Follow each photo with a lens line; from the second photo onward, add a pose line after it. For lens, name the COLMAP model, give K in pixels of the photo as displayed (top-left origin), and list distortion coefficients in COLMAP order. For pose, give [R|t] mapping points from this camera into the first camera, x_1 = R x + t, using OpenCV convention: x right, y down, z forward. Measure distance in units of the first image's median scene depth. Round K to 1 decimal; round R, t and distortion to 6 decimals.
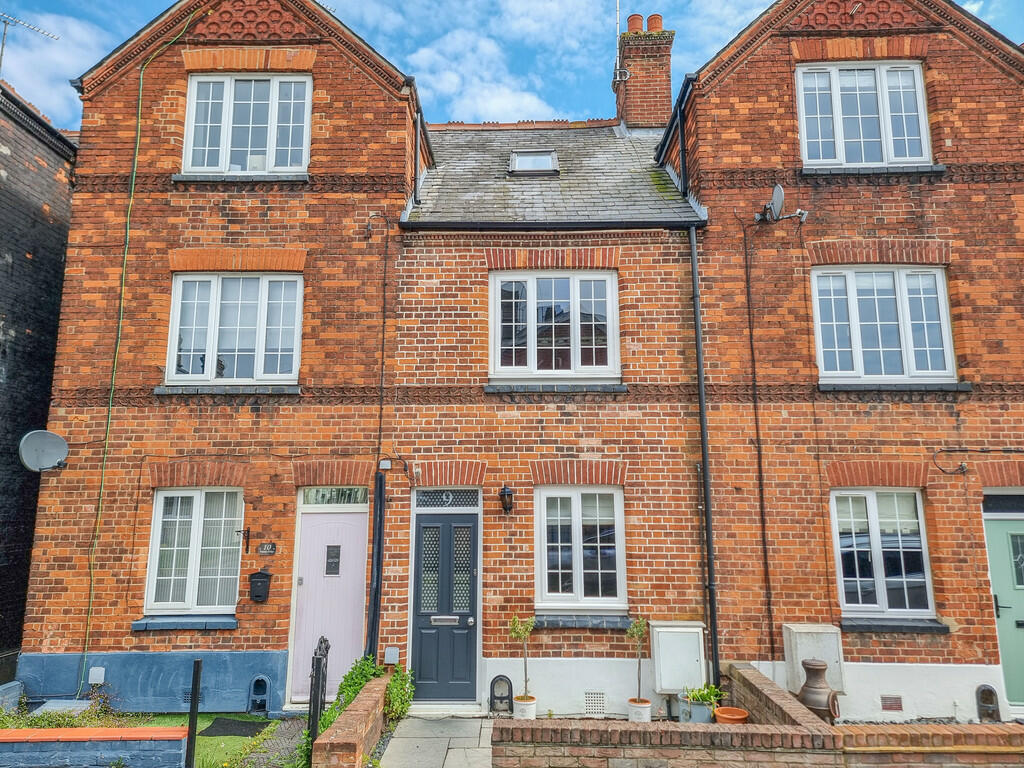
lens RADIAL K [[720.5, 0, 506.9], [0, 720.5, 380.6], [0, 0, 1]] dist [0.076488, -0.060720]
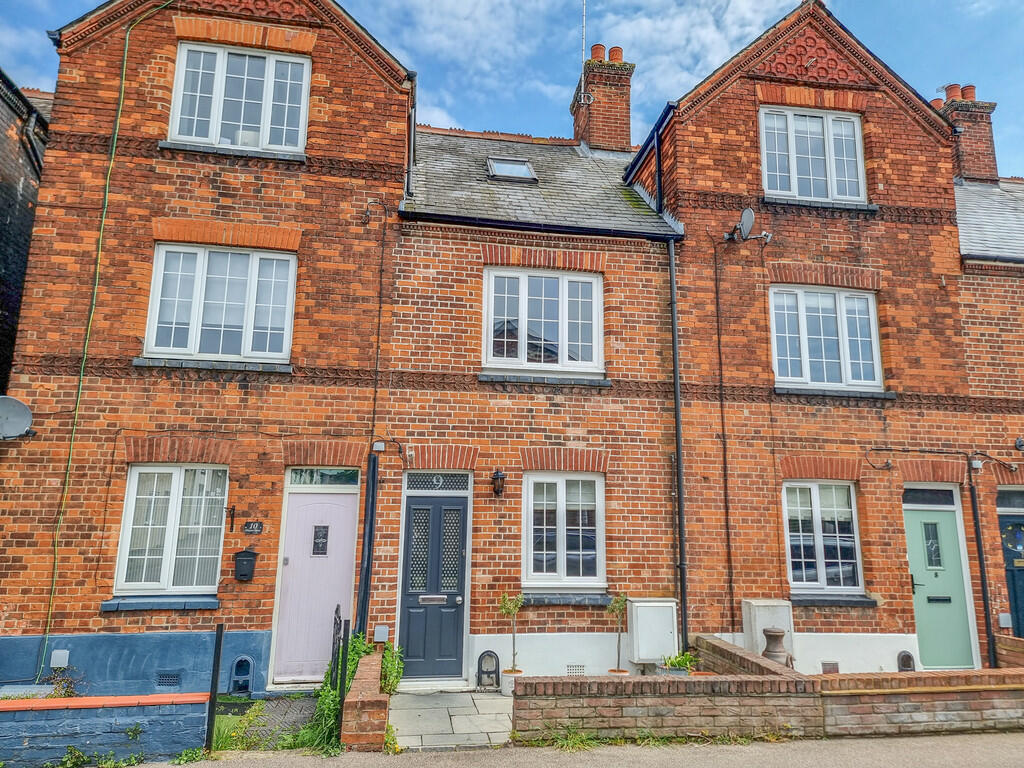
lens RADIAL K [[720.5, 0, 534.1], [0, 720.5, 382.7], [0, 0, 1]] dist [0.076488, -0.060720]
pose [[0.983048, 0.048521, 0.176810, -0.134848], [-0.044522, 0.998656, -0.026520, 0.043381], [-0.177859, 0.018199, 0.983888, -0.036860]]
